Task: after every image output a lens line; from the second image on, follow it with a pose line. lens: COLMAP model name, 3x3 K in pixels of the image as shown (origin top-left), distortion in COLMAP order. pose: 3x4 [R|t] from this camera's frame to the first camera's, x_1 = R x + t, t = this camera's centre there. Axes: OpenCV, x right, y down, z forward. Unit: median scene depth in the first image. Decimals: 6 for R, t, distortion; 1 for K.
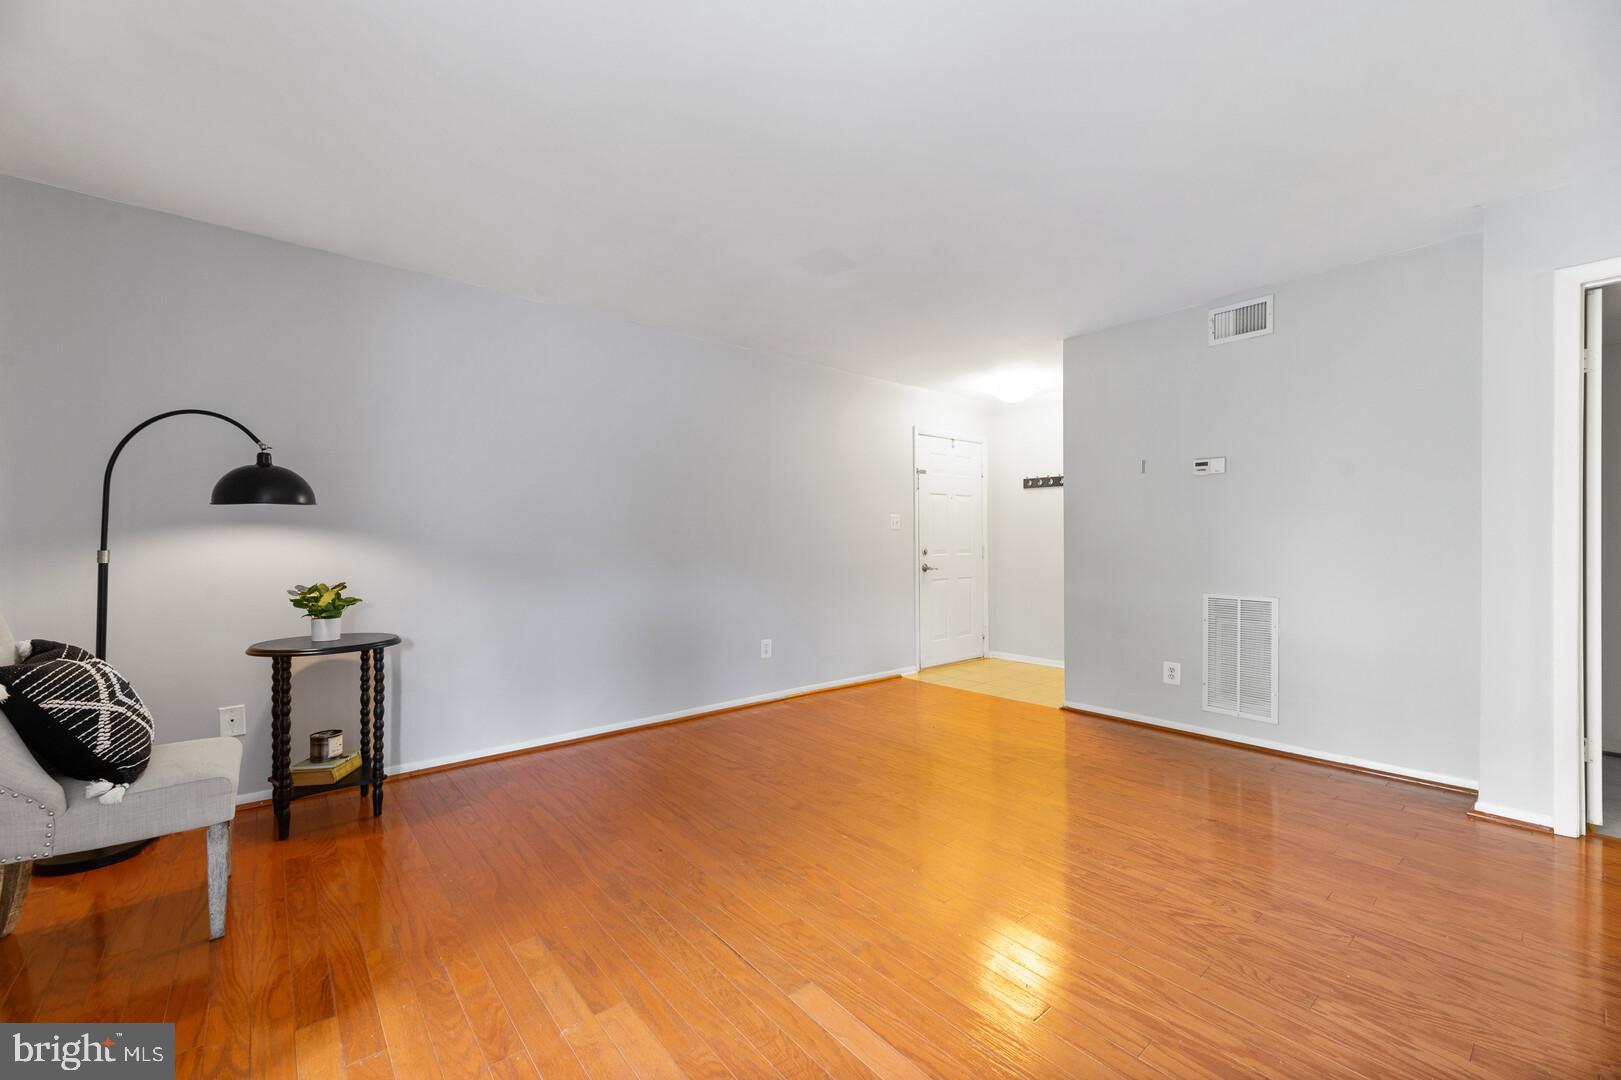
lens RADIAL K [[648.8, 0, 813.2], [0, 648.8, 543.7], [0, 0, 1]] dist [0.016925, -0.000158]
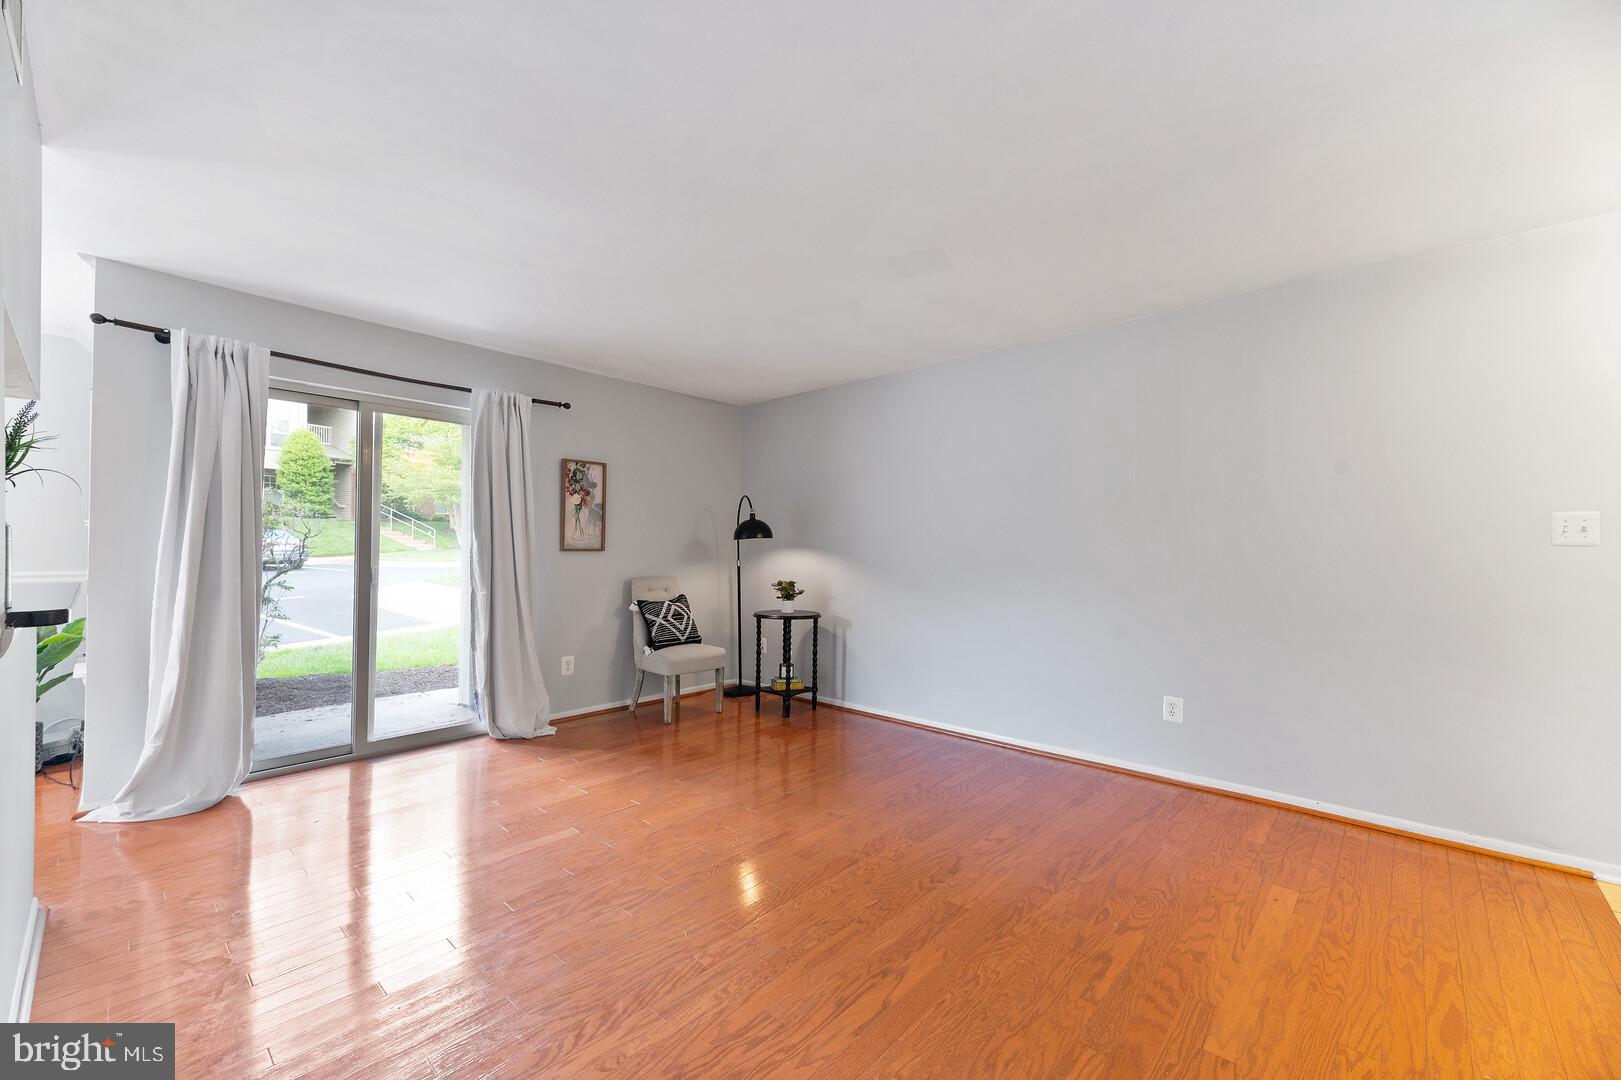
lens RADIAL K [[648.8, 0, 813.2], [0, 648.8, 543.7], [0, 0, 1]] dist [0.016925, -0.000158]
pose [[0.140942, -0.001303, -0.990017, 1.142217], [-0.012187, 0.999921, -0.003051, -0.040512], [0.989943, 0.012495, 0.140915, 0.899352]]
